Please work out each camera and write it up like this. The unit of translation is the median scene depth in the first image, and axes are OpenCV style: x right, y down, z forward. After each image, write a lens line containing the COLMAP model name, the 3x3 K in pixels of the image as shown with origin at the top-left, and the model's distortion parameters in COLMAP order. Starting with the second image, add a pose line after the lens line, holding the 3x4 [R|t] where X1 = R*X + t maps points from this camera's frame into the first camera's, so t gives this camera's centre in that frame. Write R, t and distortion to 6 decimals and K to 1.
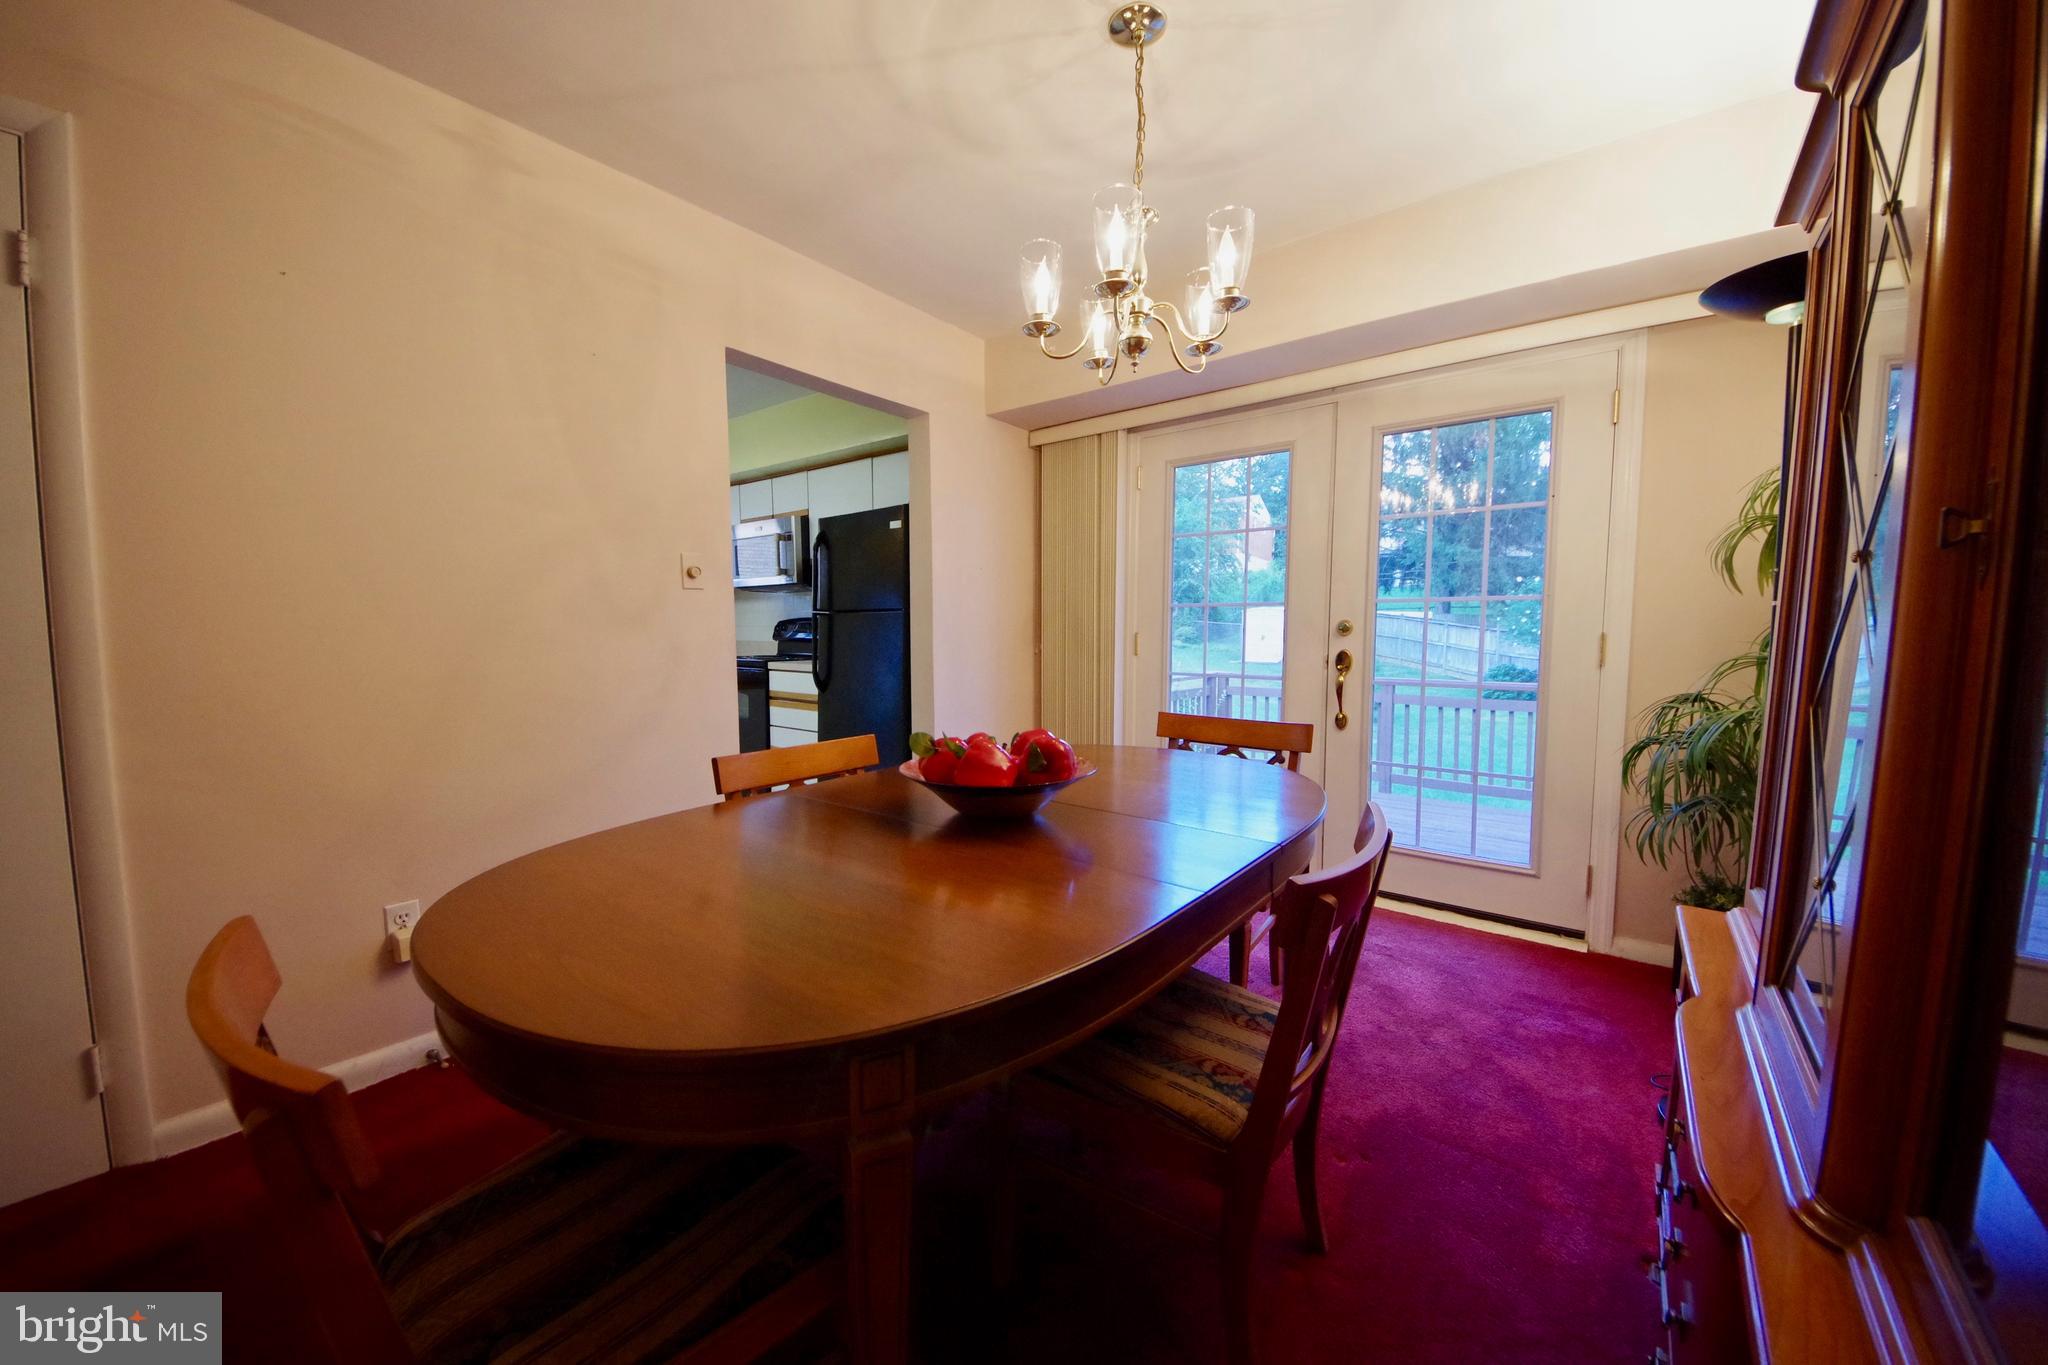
lens RADIAL K [[750.3, 0, 1022.5], [0, 750.3, 684.2], [0, 0, 1]] dist [0.049395, -0.026159]
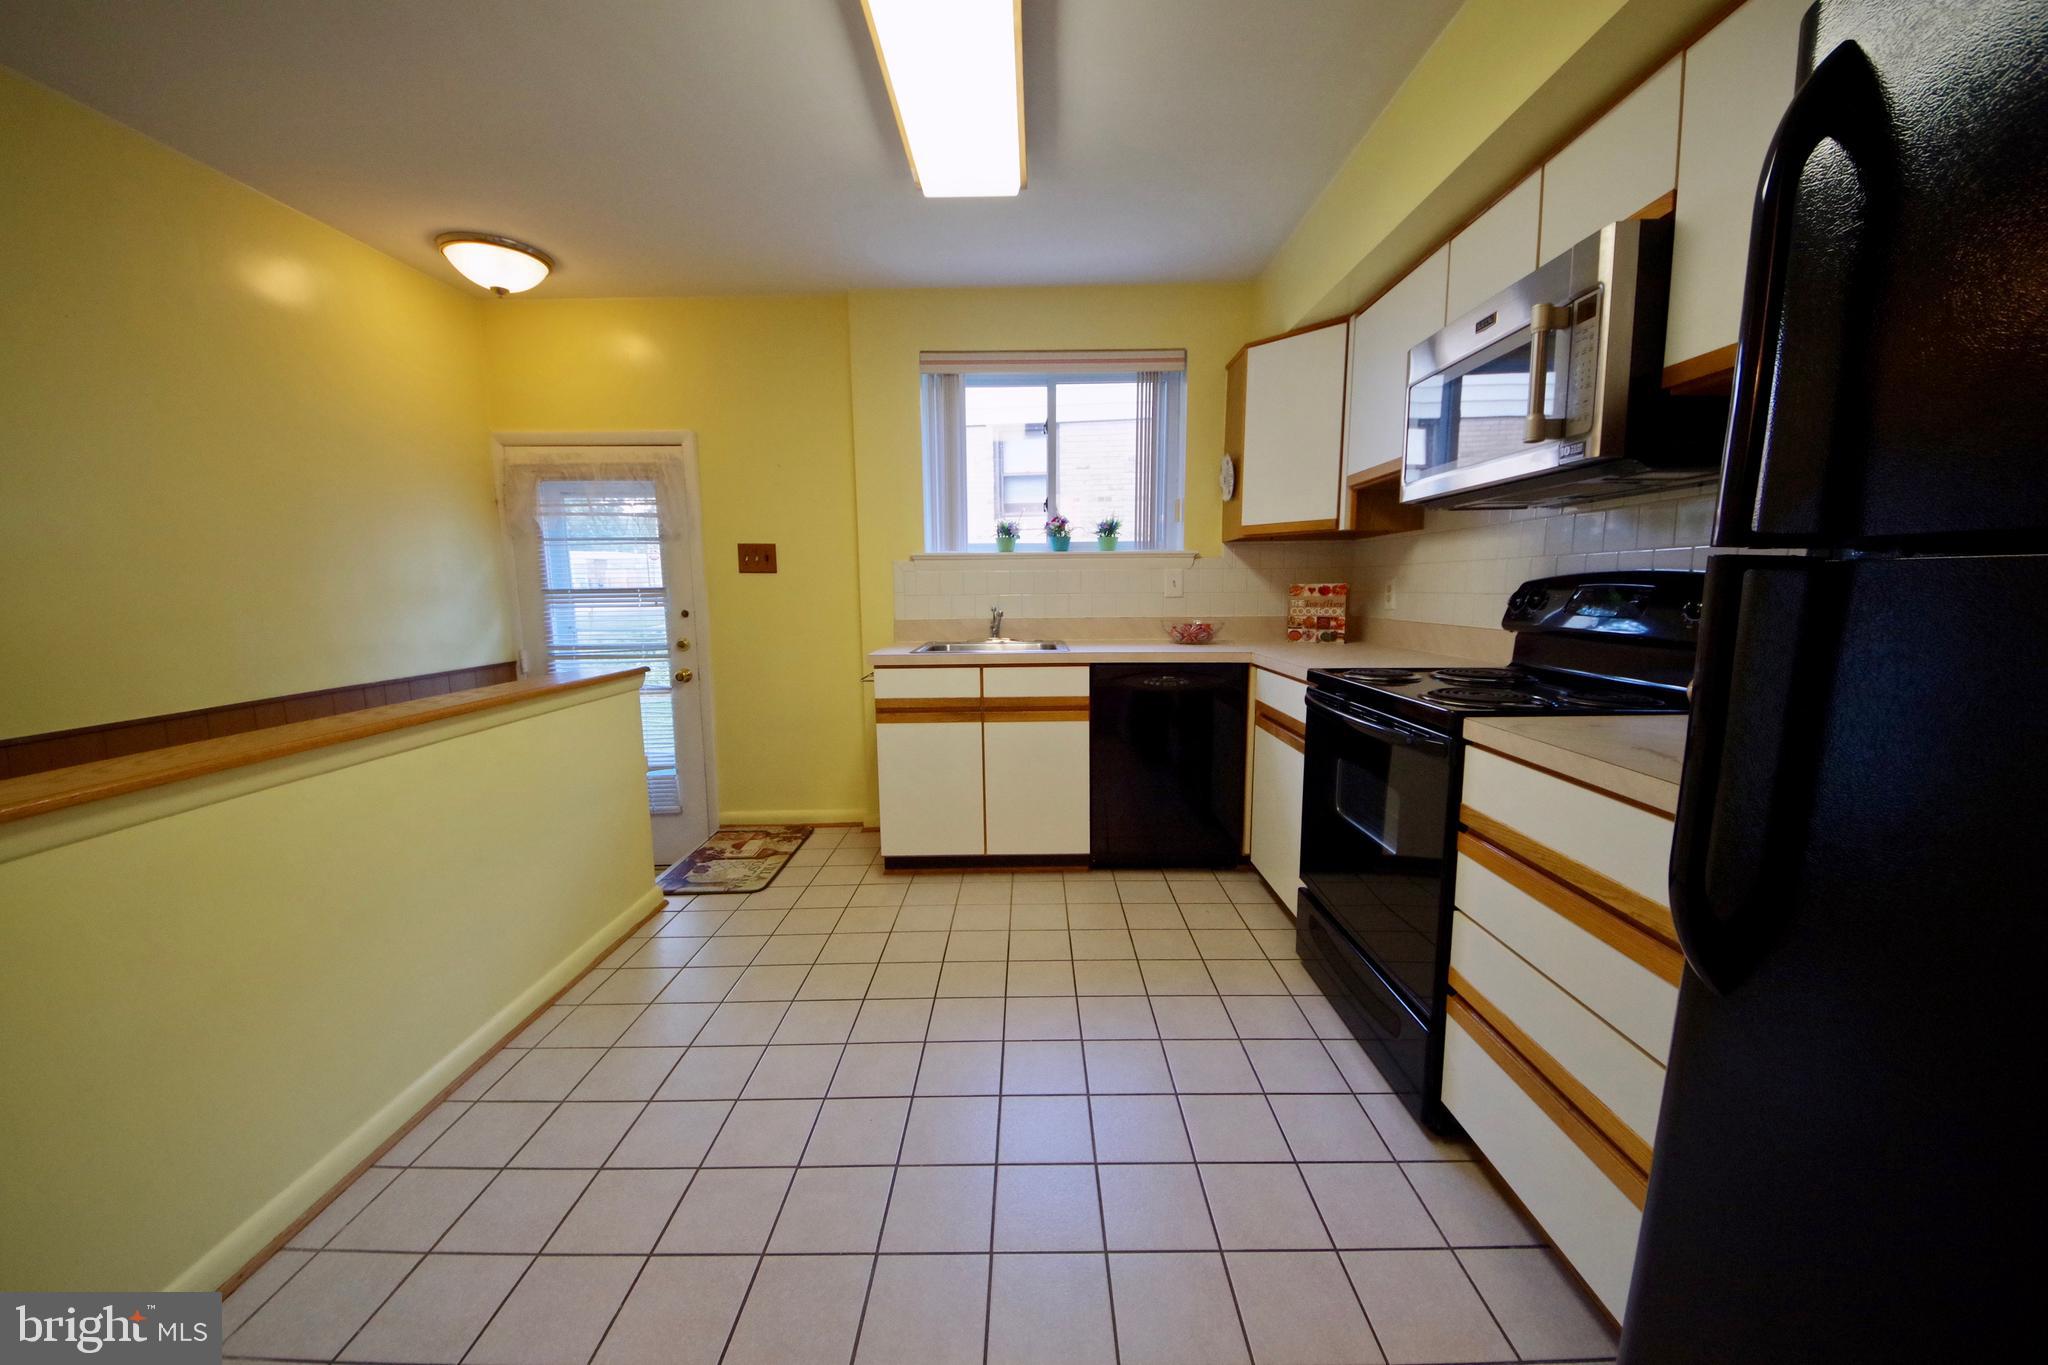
lens RADIAL K [[750.3, 0, 1022.5], [0, 750.3, 684.2], [0, 0, 1]] dist [0.049395, -0.026159]
pose [[0.624525, 0.093267, -0.775416, -0.200124], [-0.050529, 0.995589, 0.079053, -0.059181], [0.779368, -0.010190, 0.626483, 0.635952]]
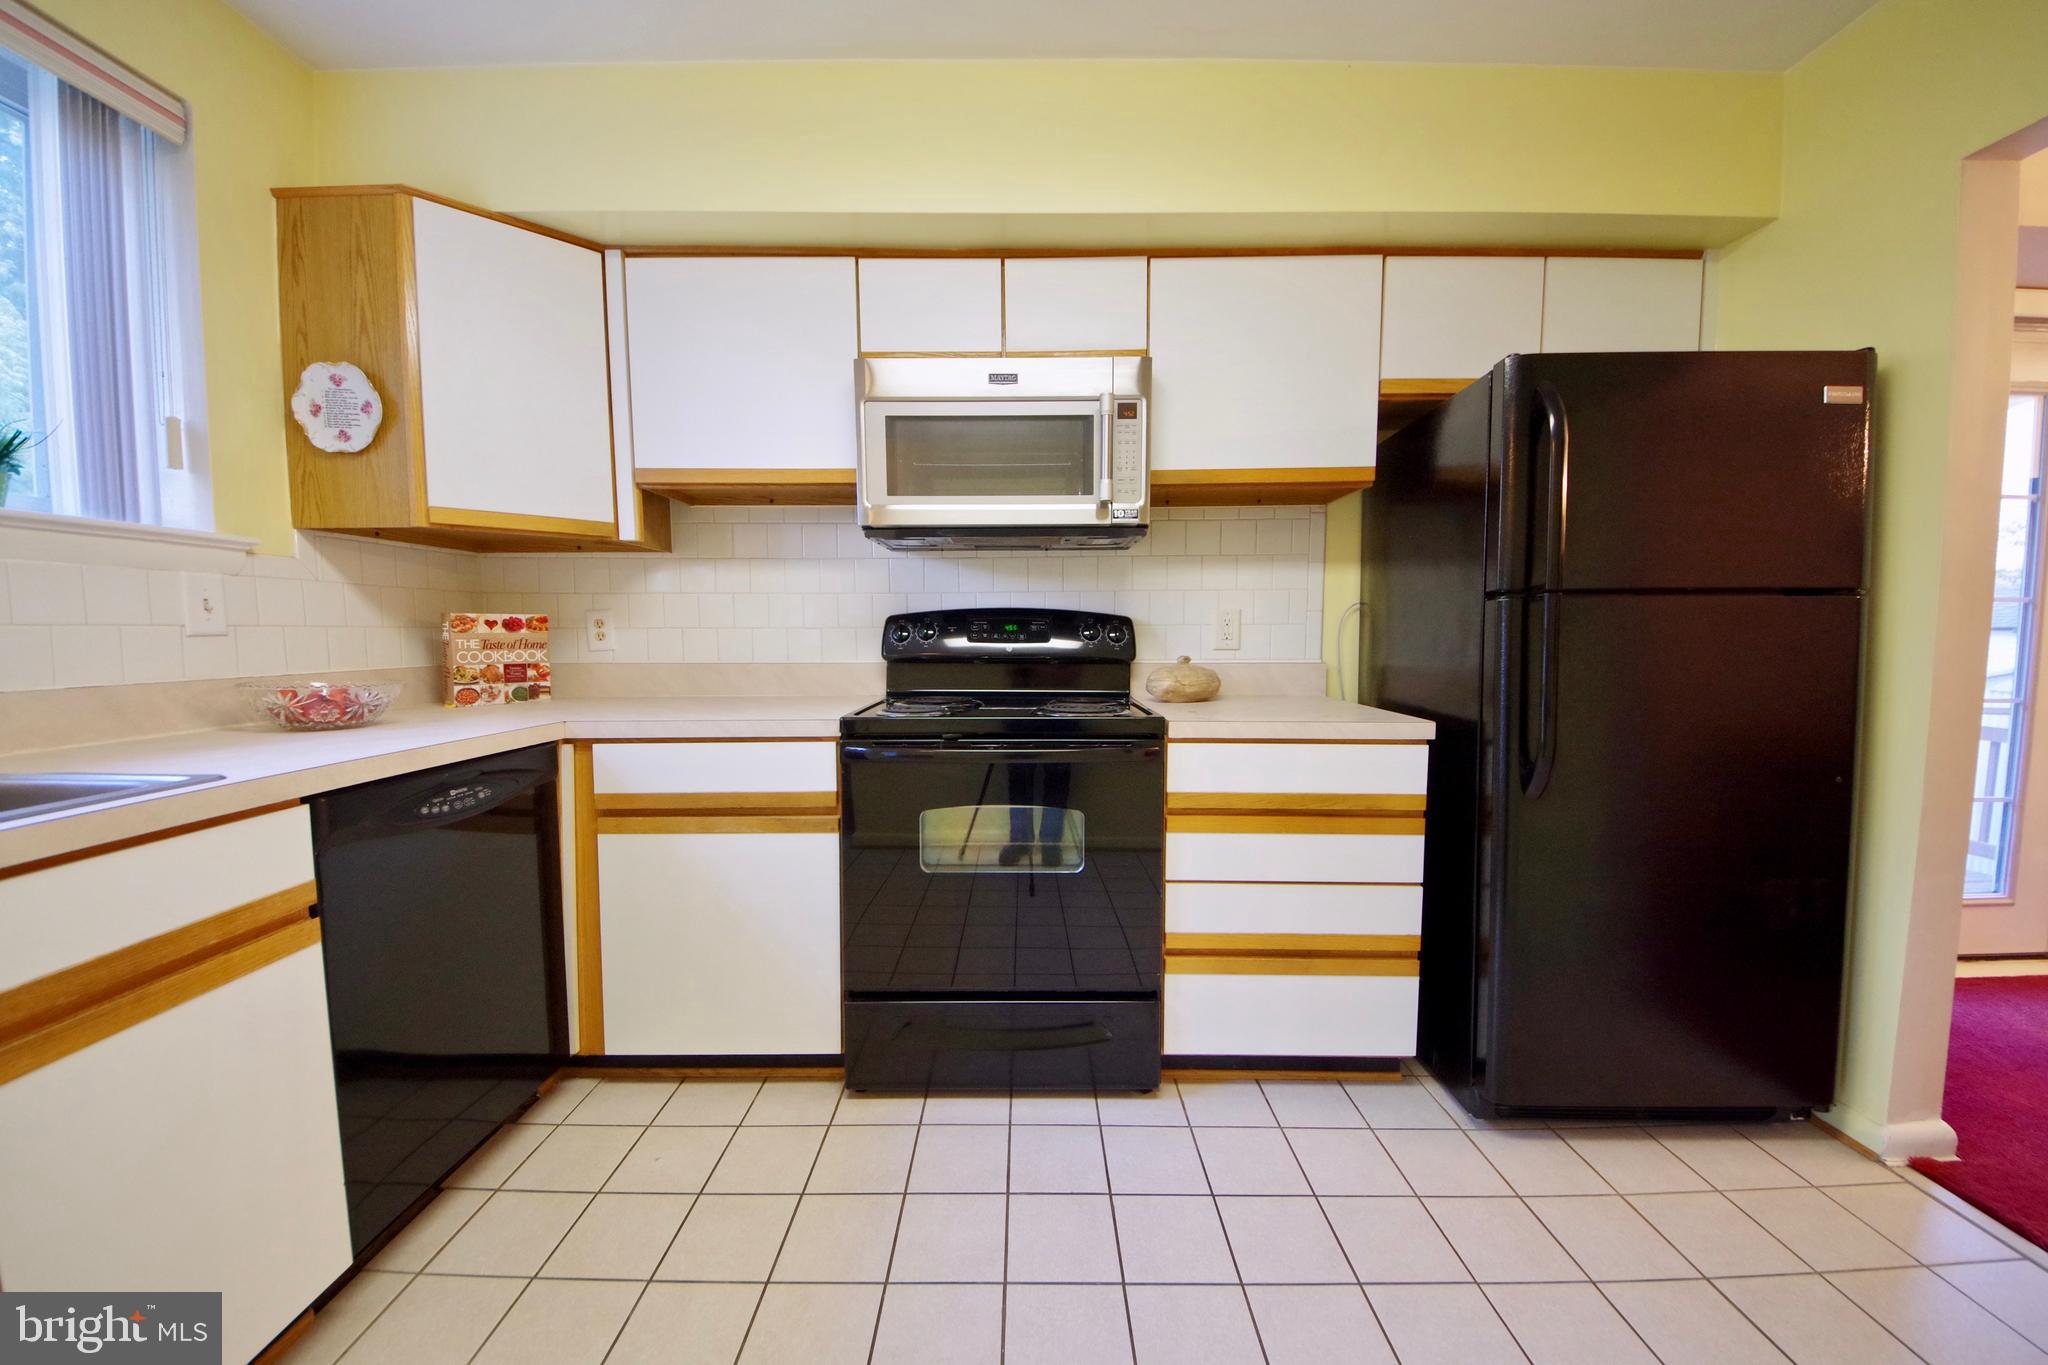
lens RADIAL K [[756.7, 0, 1016.8], [0, 756.7, 682.7], [0, 0, 1]] dist [0.040040, -0.024436]
pose [[0.775528, -0.050674, 0.629276, -0.625989], [0.055354, 0.998393, 0.012179, -0.057079], [-0.628881, 0.025388, 0.777087, 0.729252]]
